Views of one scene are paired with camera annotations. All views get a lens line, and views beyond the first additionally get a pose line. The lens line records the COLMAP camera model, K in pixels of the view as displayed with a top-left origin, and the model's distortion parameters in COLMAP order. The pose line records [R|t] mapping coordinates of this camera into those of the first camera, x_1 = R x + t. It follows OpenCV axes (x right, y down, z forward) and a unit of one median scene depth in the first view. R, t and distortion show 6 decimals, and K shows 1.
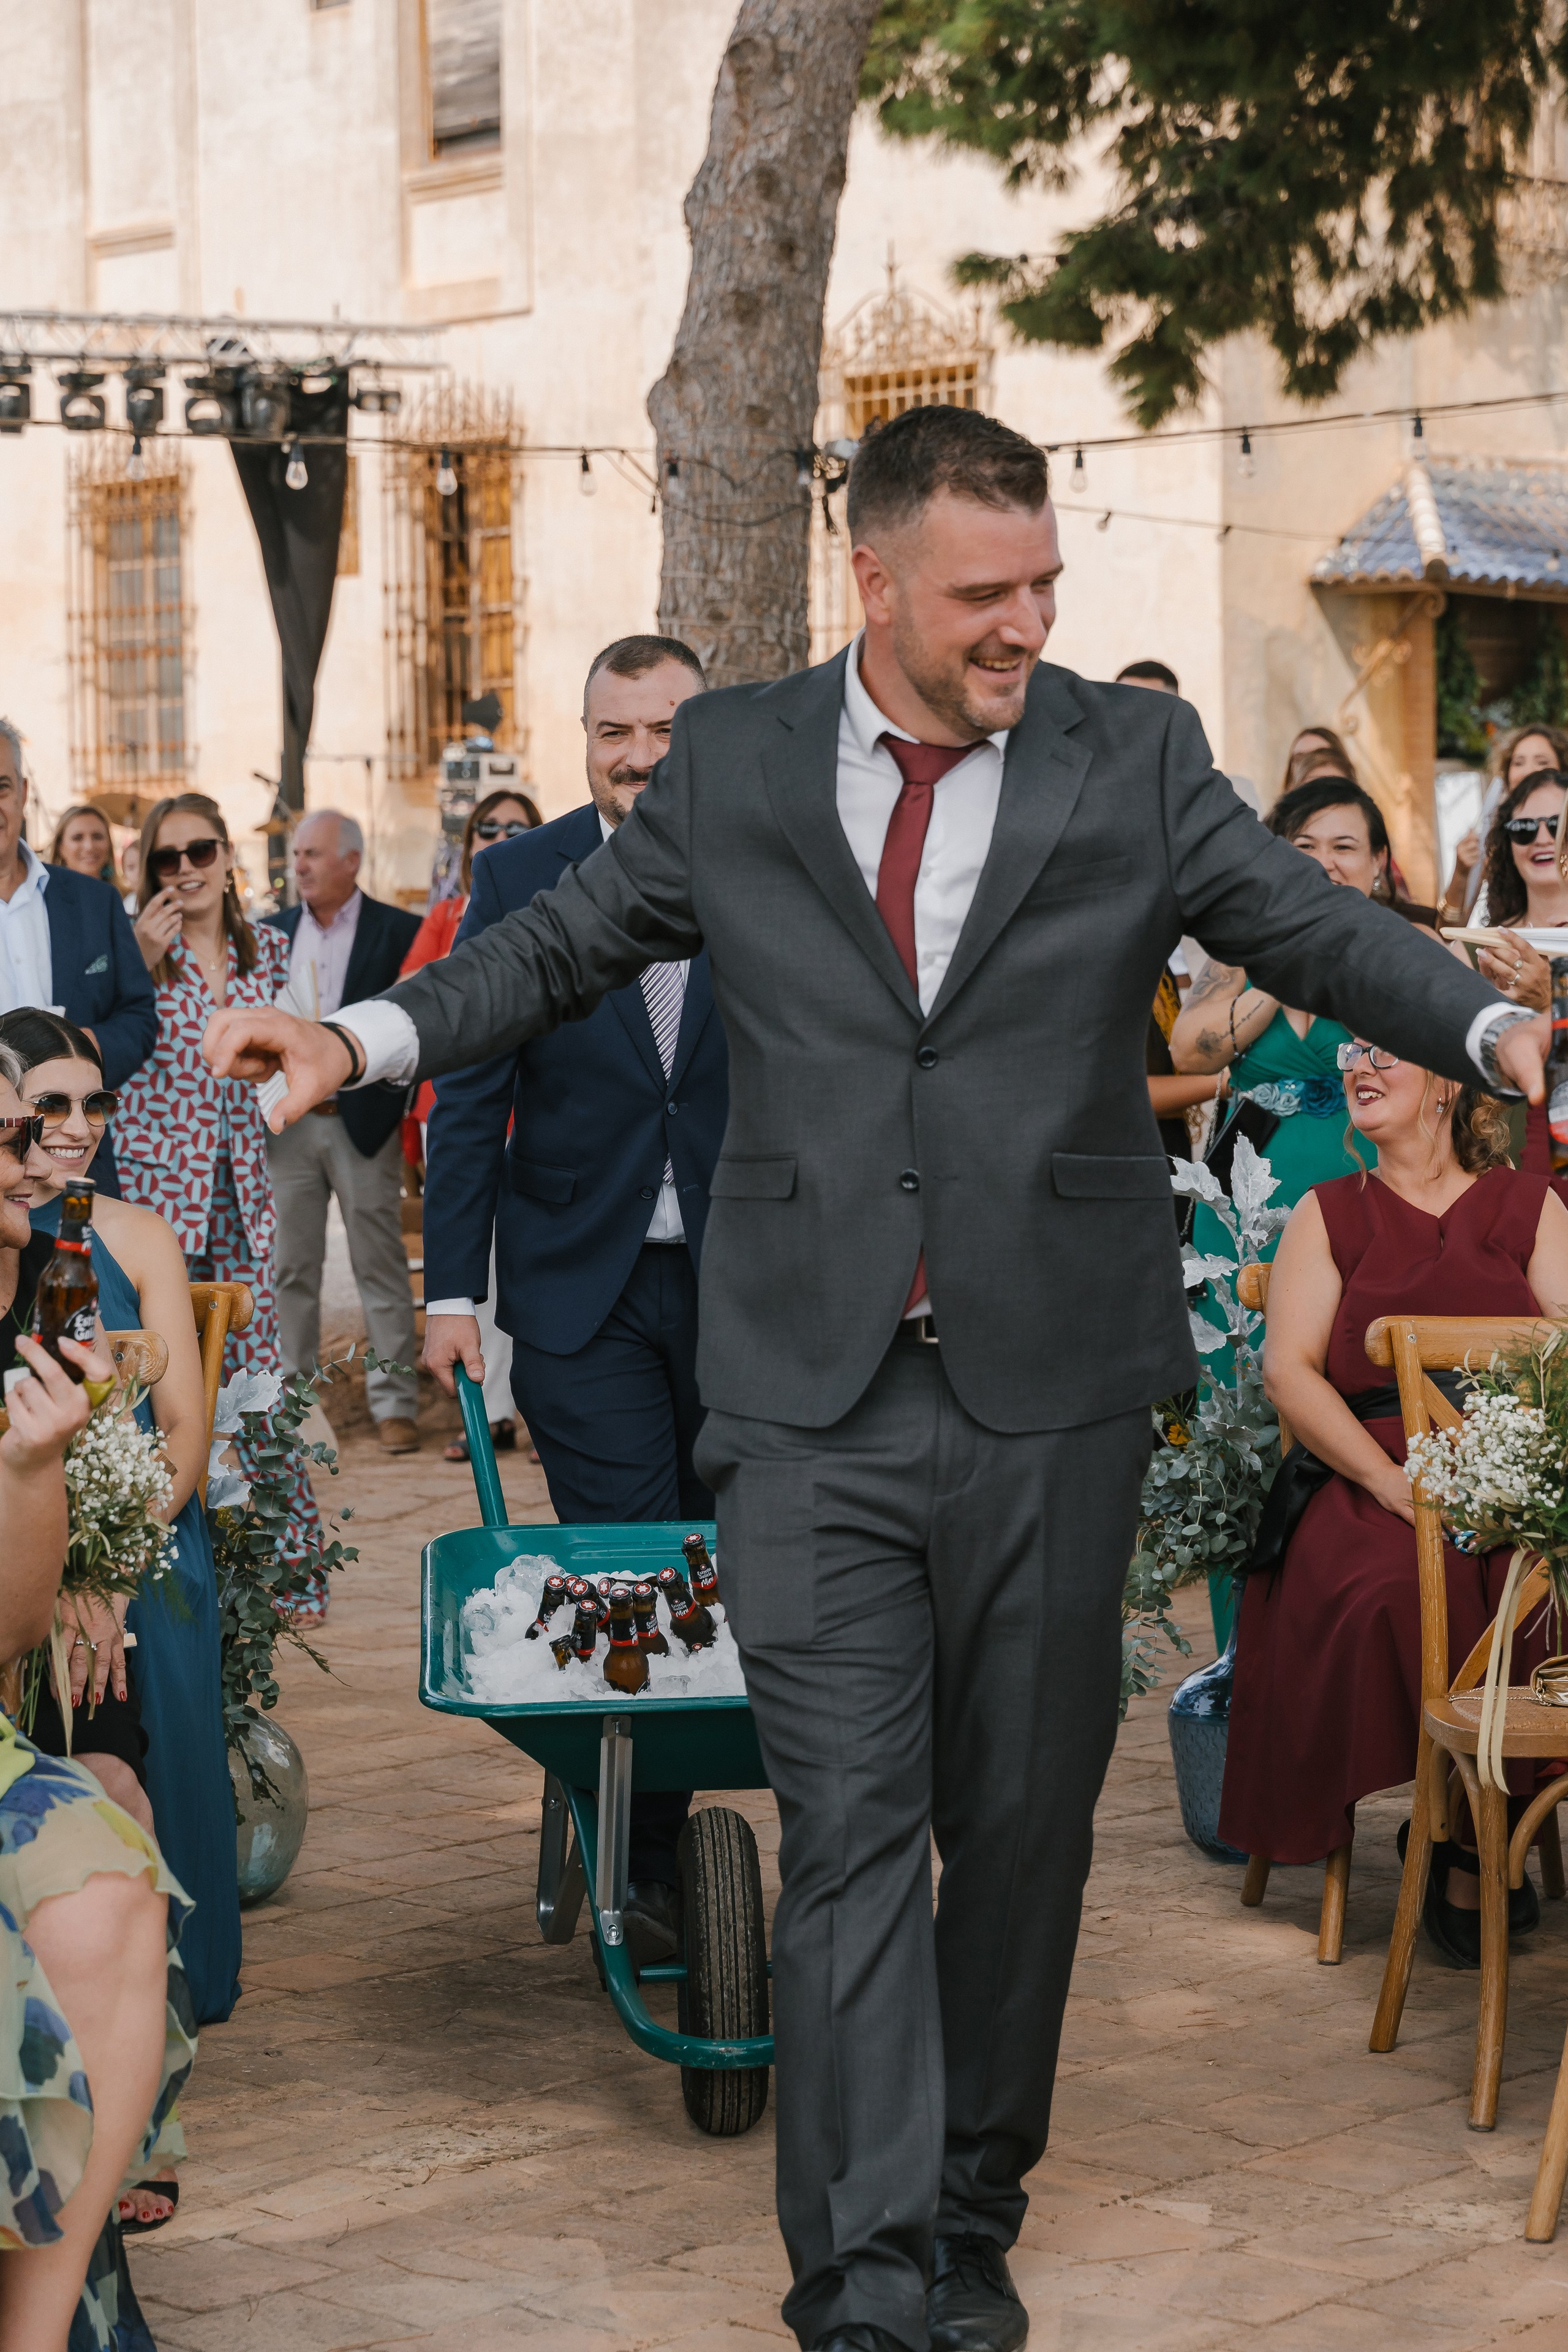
lens RADIAL K [[4705.0, 0, 666.5], [0, 4705.0, 1170.0], [0, 0, 1]] dist [-0.044295, 0.000000]
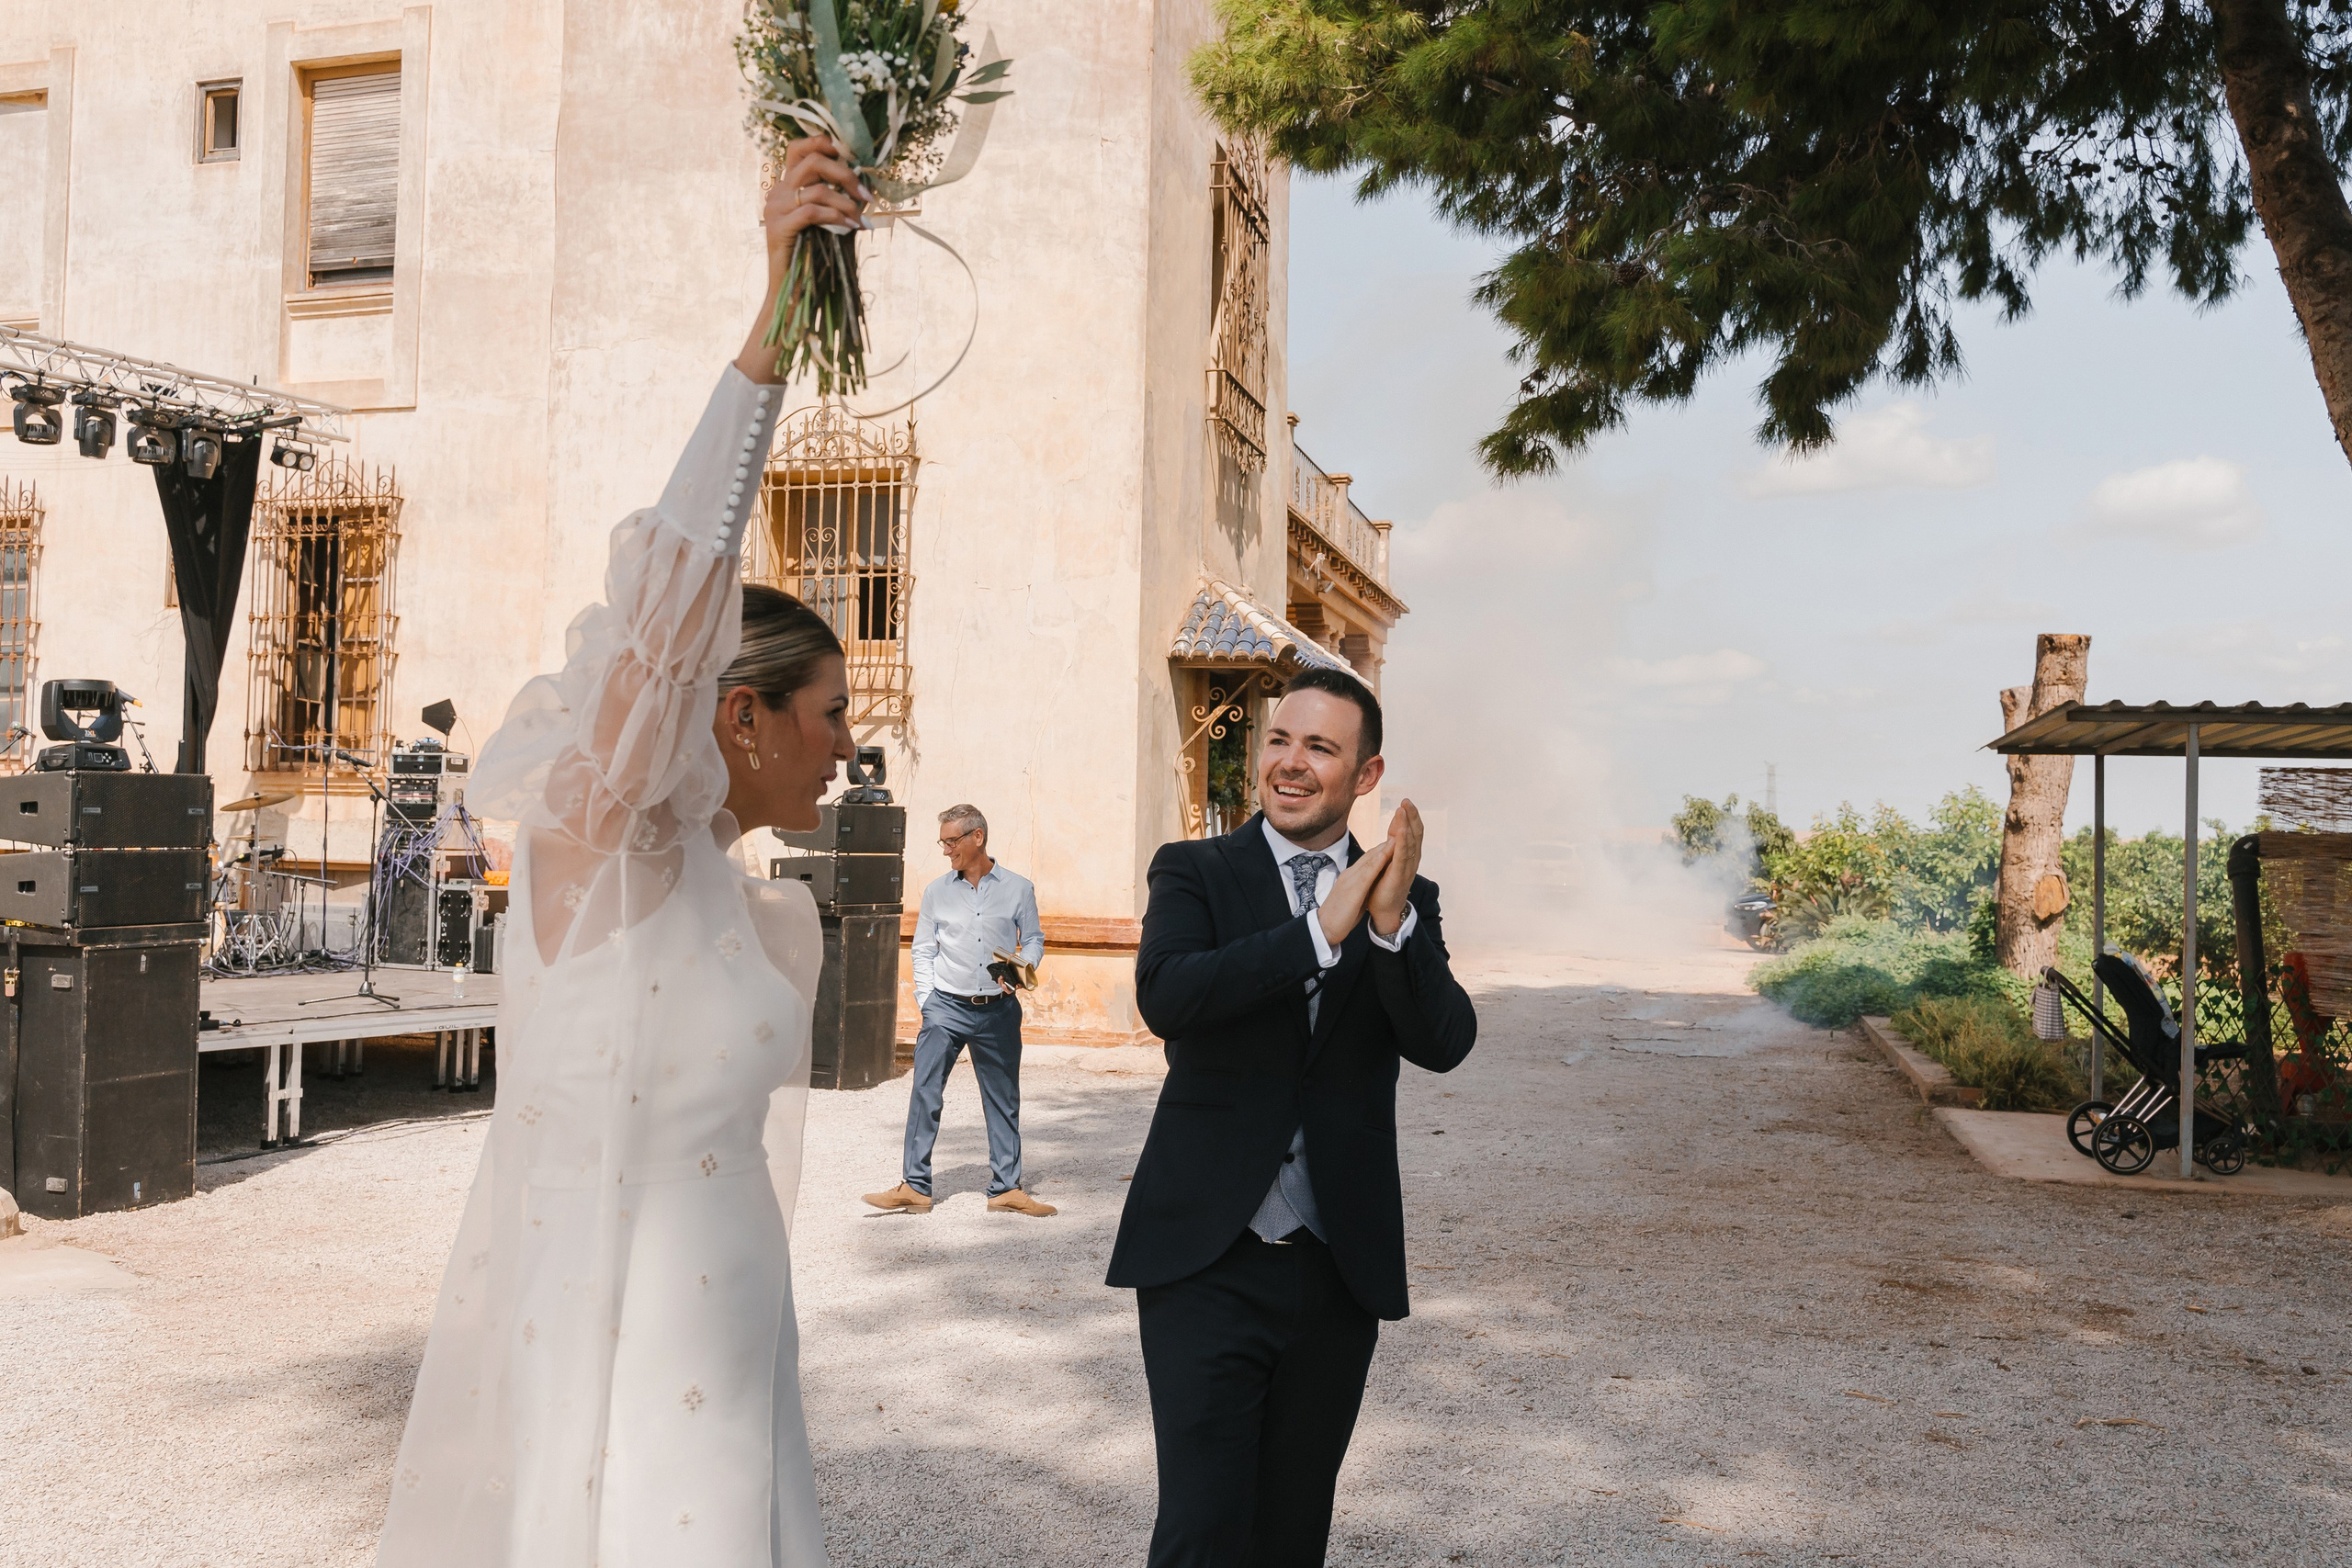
lens RADIAL K [[1980.1, 0, 1184.9], [0, 1980.1, 797.2], [0, 0, 1]] dist [-0.054972, 0.052905]
pose [[0.841692, 0.045267, 0.538057, -0.130115], [0.002605, 0.996128, -0.087880, -0.029743], [-0.539952, 0.075370, 0.838315, 0.436126]]
